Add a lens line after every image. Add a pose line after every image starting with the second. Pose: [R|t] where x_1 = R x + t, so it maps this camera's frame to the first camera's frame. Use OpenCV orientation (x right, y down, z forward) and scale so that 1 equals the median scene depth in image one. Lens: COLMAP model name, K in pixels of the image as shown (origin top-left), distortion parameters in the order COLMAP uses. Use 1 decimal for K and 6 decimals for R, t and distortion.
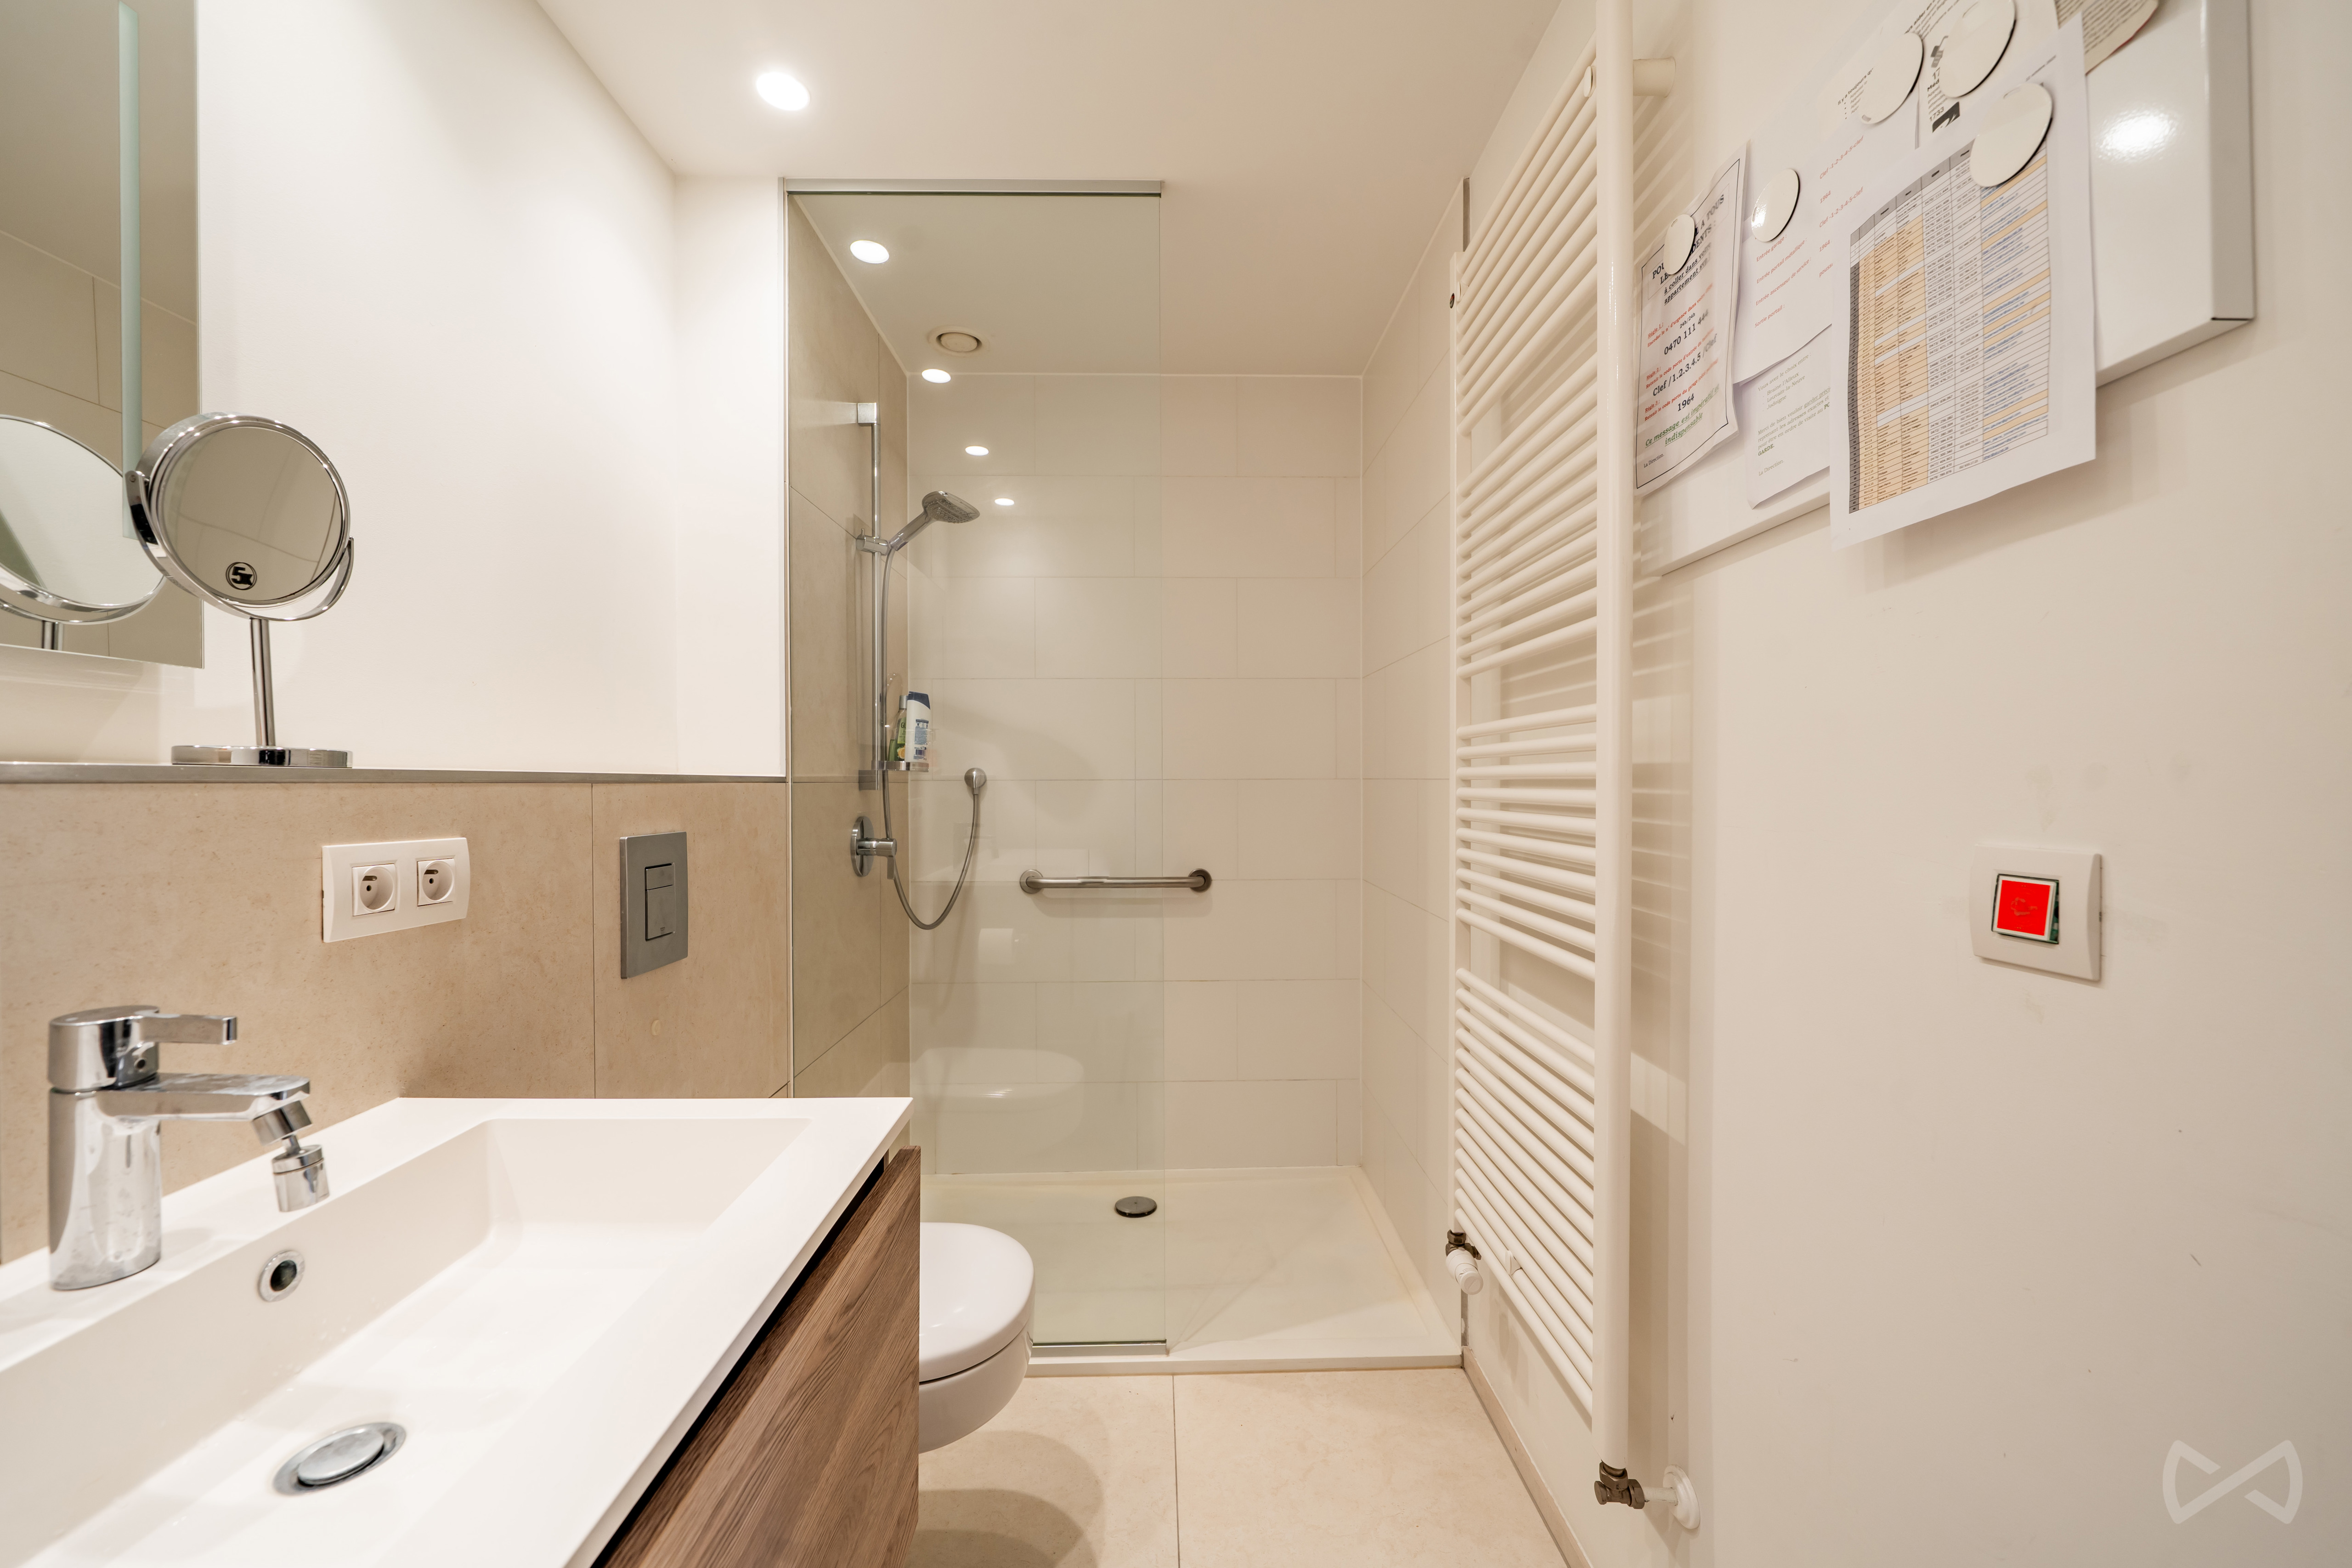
lens RADIAL K [[882.6, 0, 1176.0], [0, 882.6, 784.0], [0, 0, 1]] dist [-0.001466, -0.000188]
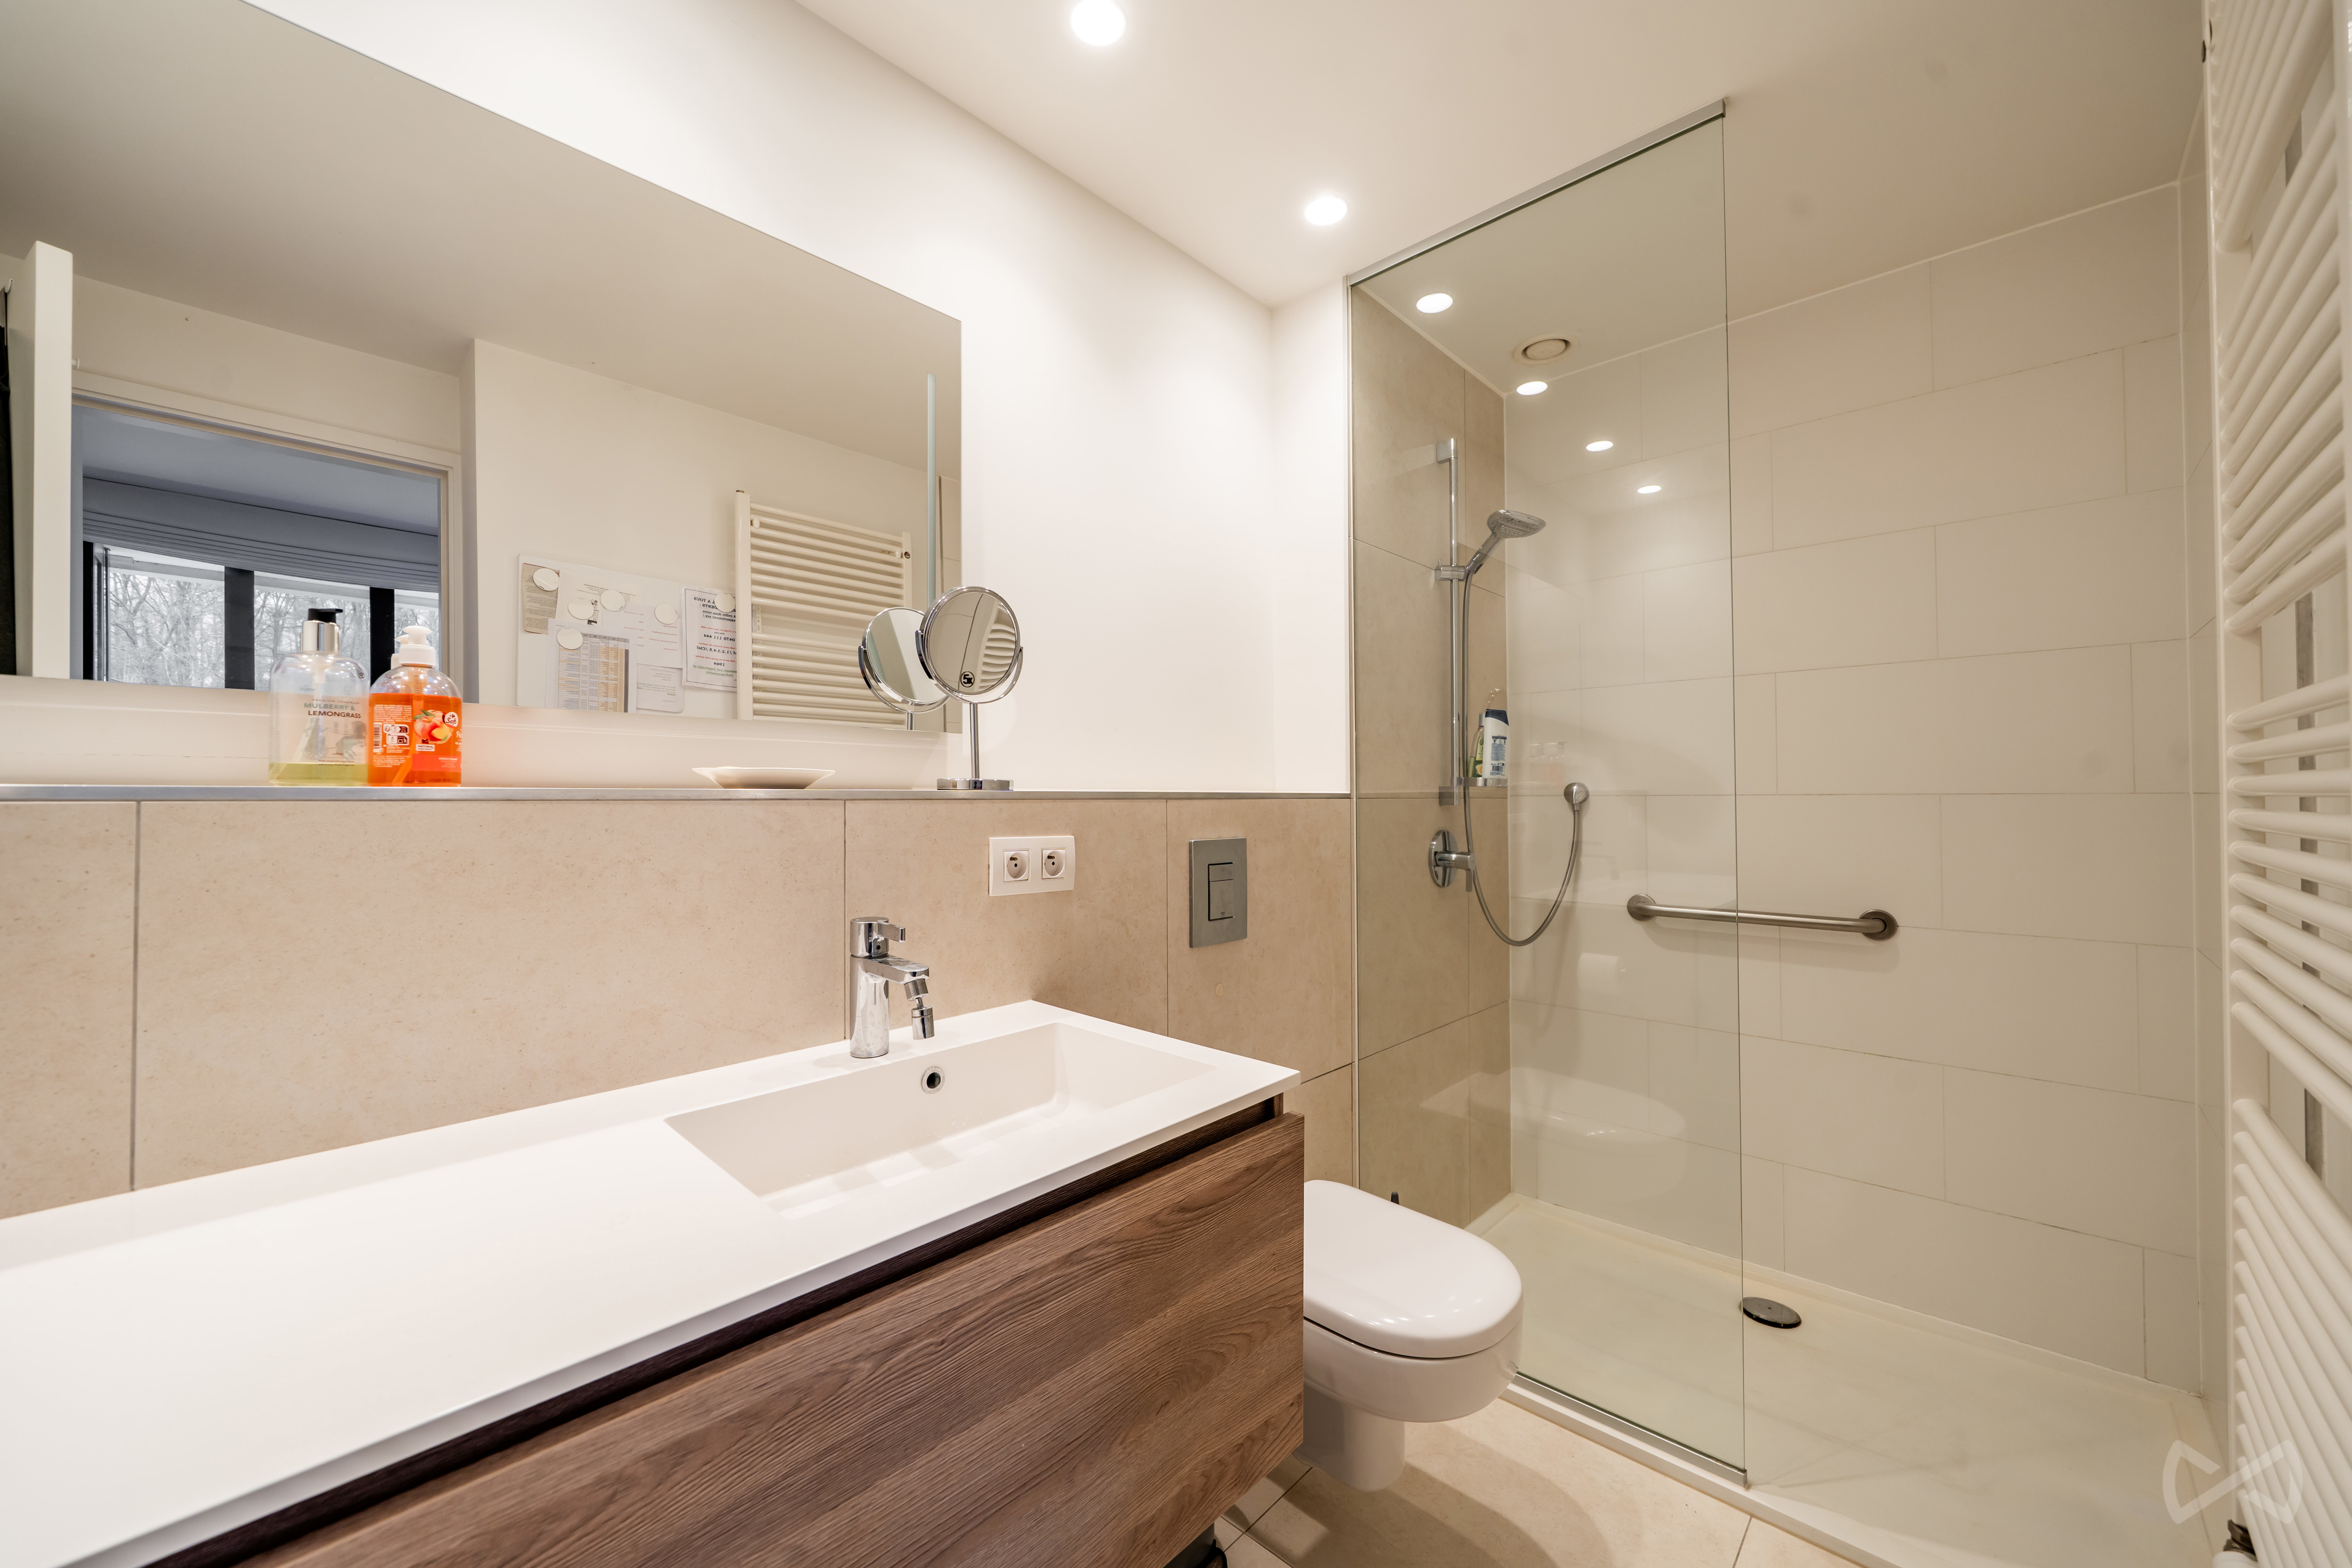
lens RADIAL K [[882.6, 0, 1176.0], [0, 882.6, 784.0], [0, 0, 1]] dist [-0.001466, -0.000188]
pose [[0.714084, -0.011002, -0.699973, 0.244185], [-0.000631, 0.999866, -0.016359, -0.001908], [0.700060, 0.012123, 0.713982, 0.031816]]
